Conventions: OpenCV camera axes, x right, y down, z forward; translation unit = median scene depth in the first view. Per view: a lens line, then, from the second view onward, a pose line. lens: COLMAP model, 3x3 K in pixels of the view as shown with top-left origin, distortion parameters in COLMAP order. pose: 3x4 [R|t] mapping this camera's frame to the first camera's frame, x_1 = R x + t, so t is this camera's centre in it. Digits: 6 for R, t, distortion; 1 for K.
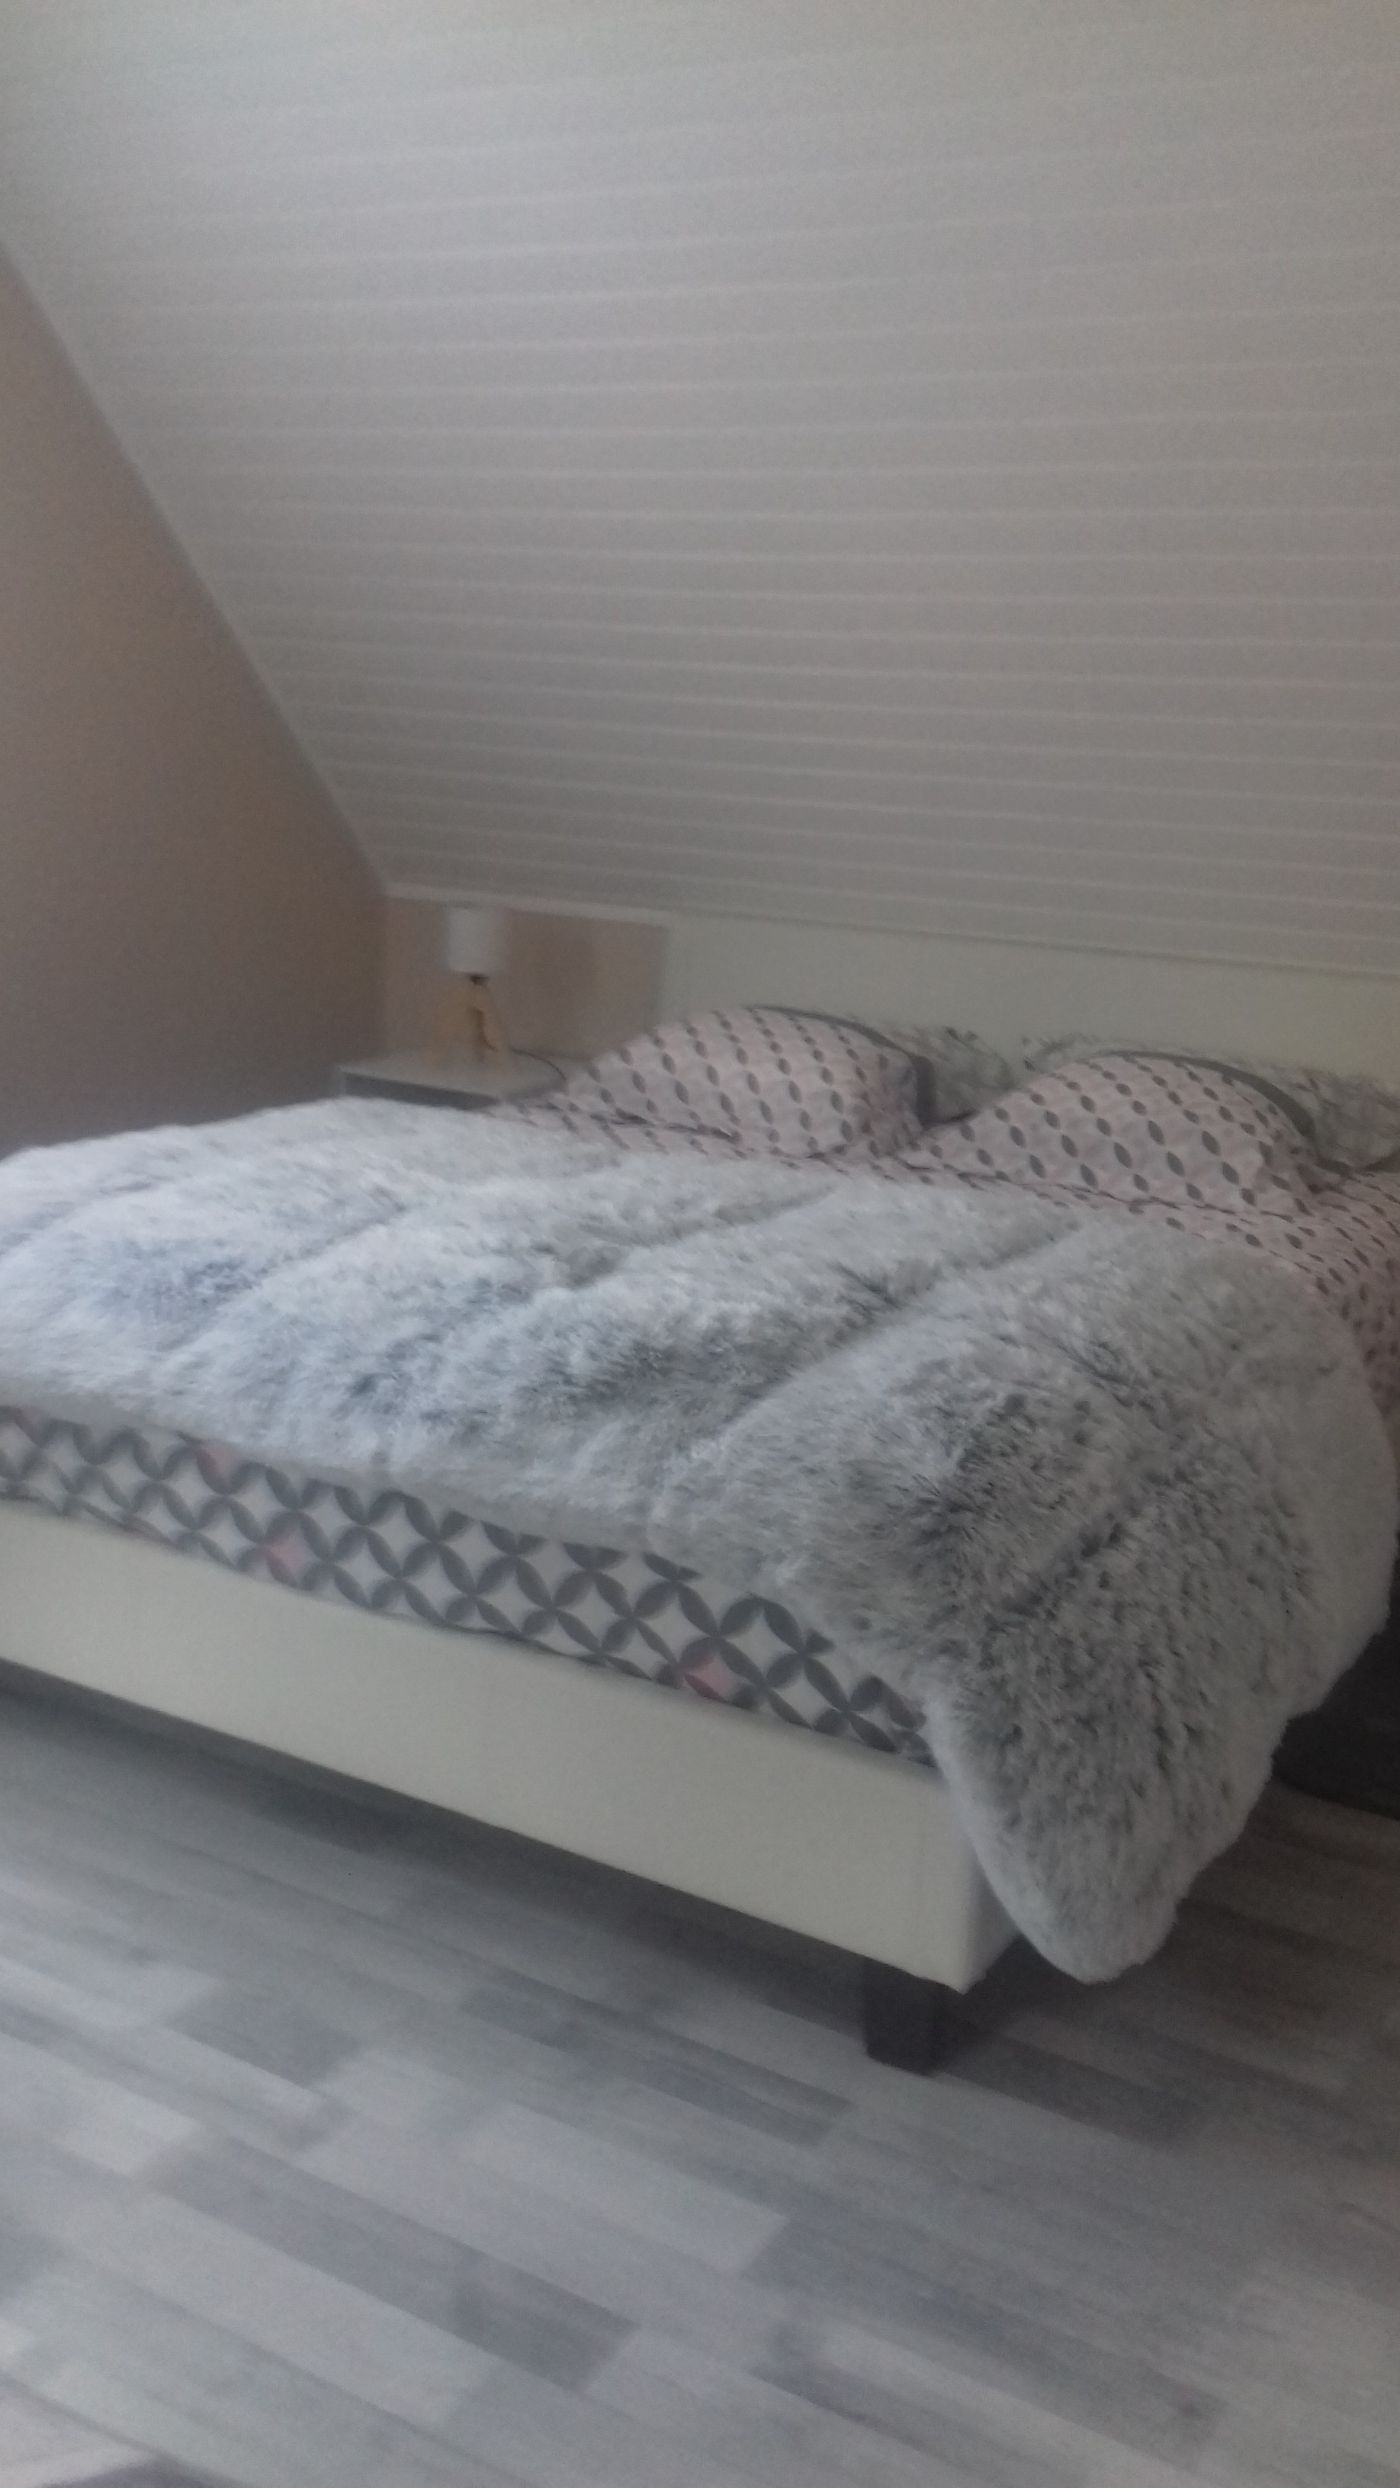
lens RADIAL K [[2343.5, 0, 700.0], [0, 2343.5, 1244.0], [0, 0, 1]] dist [0.110319, -0.203130]
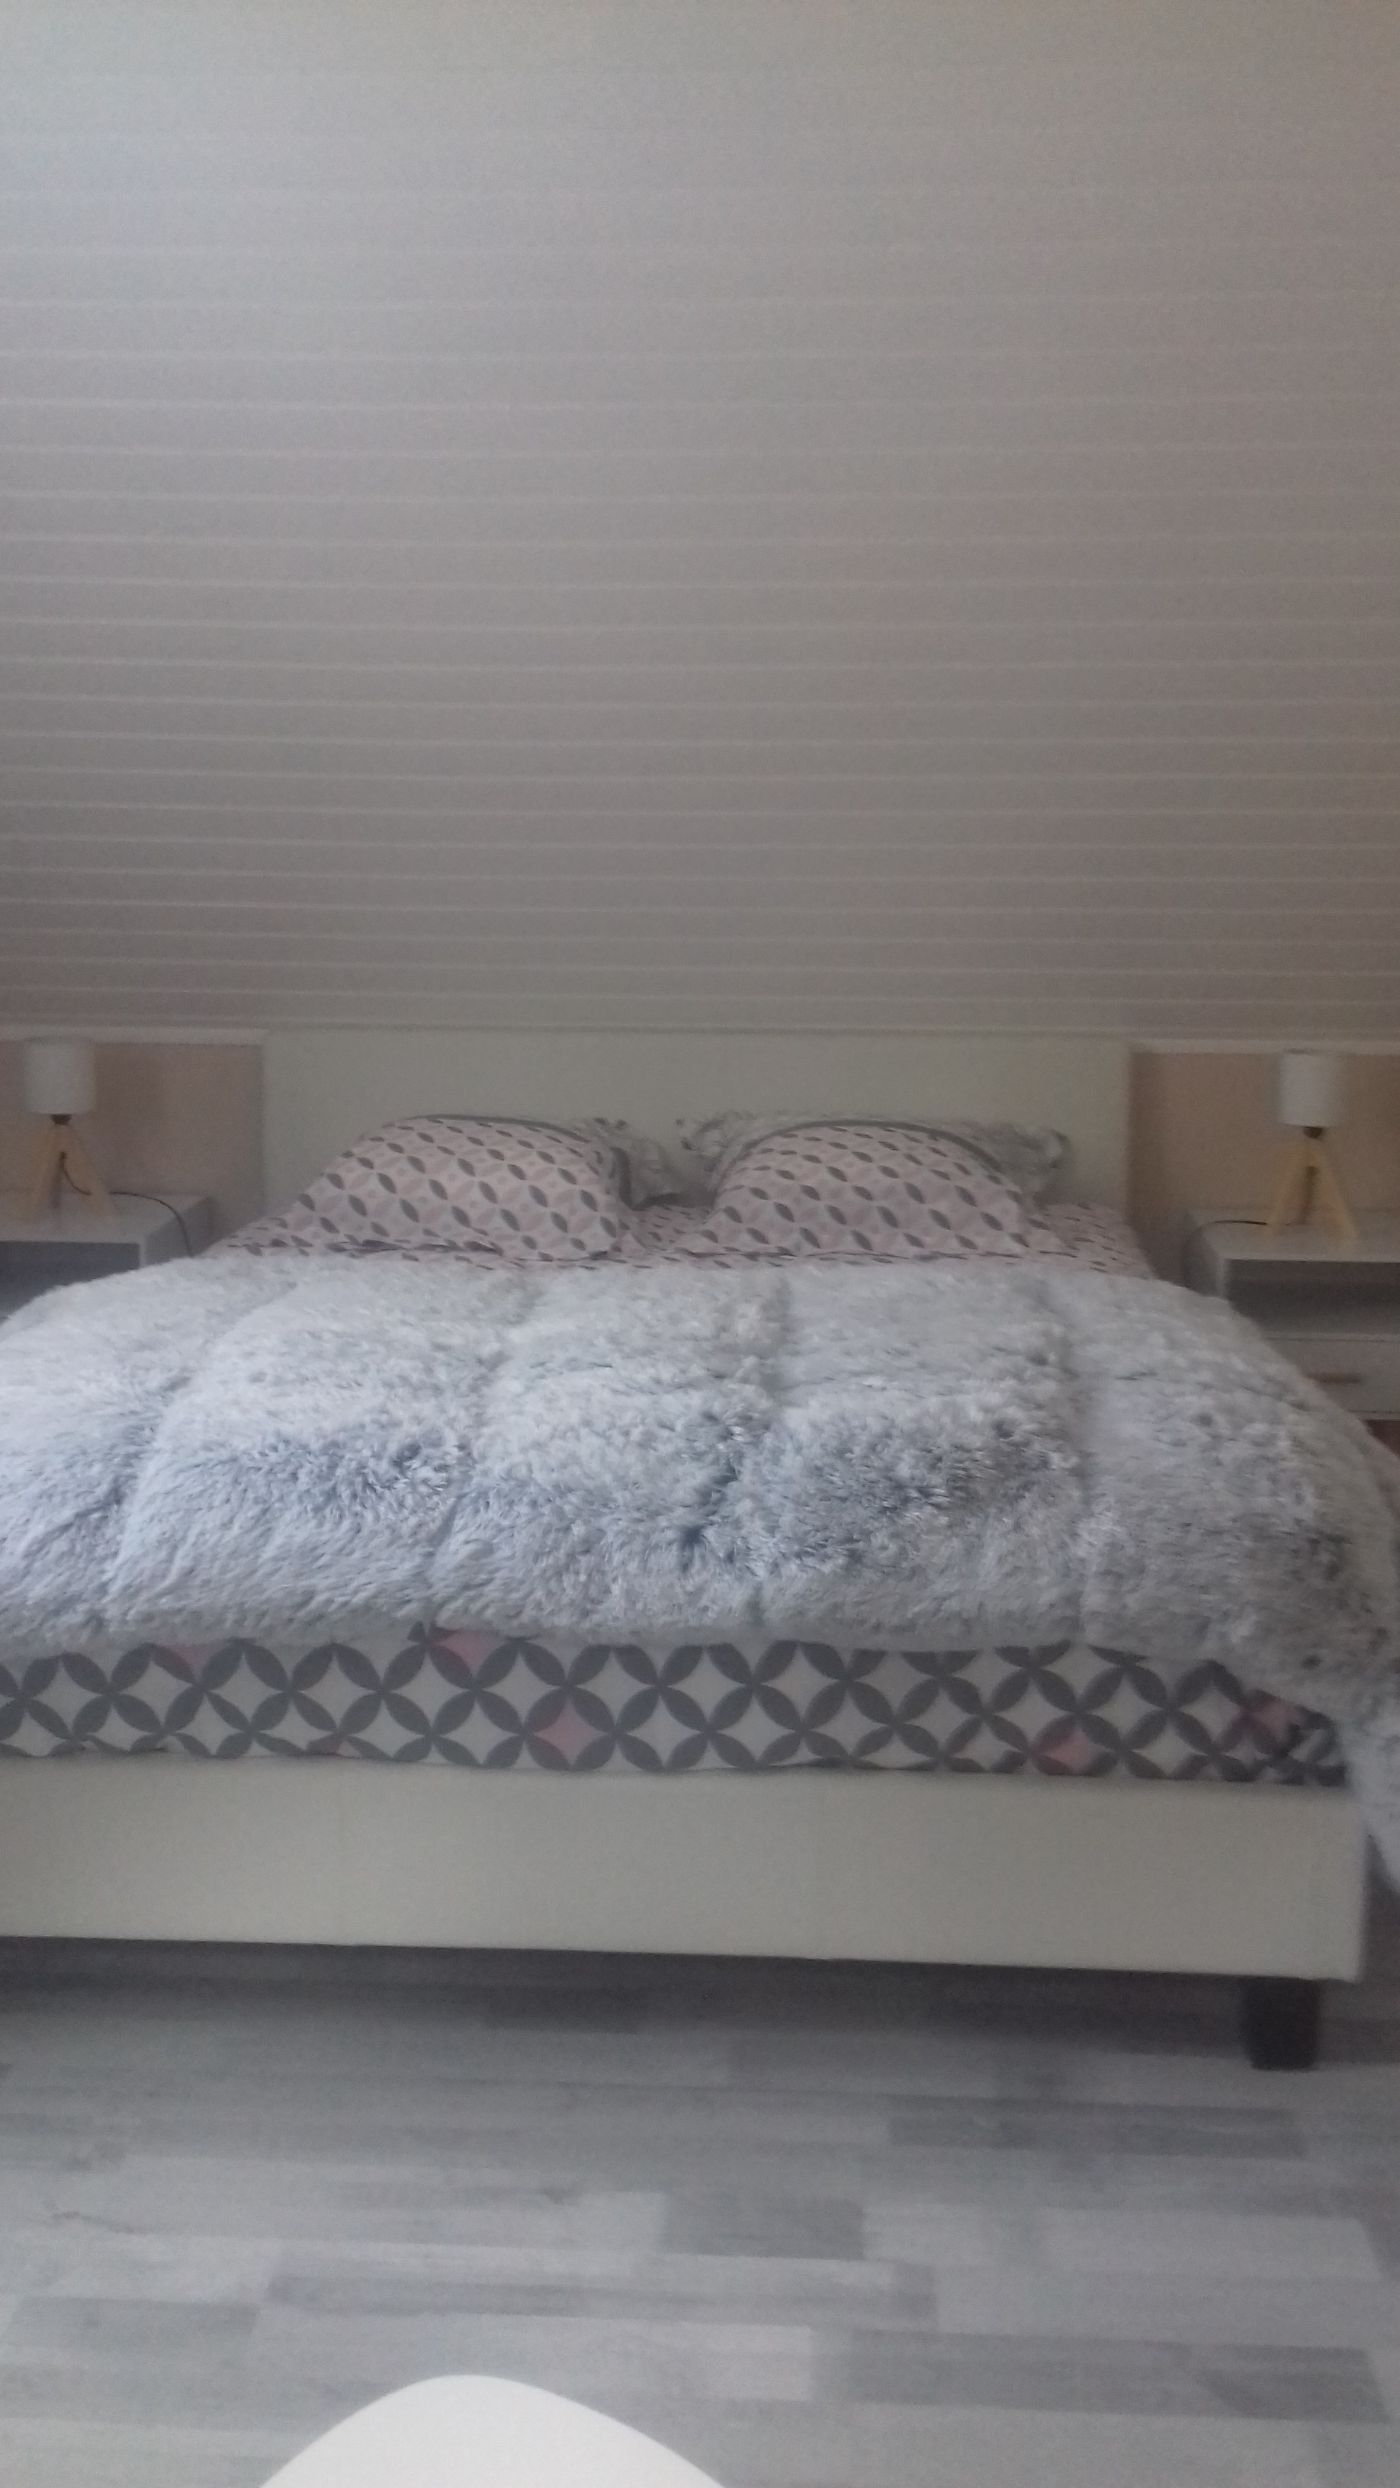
lens RADIAL K [[2343.5, 0, 700.0], [0, 2343.5, 1244.0], [0, 0, 1]] dist [0.110319, -0.203130]
pose [[0.878371, -0.128135, 0.460484, -0.566059], [0.140910, 0.990000, 0.006693, -0.065509], [-0.456737, 0.059007, 0.887643, 0.131588]]
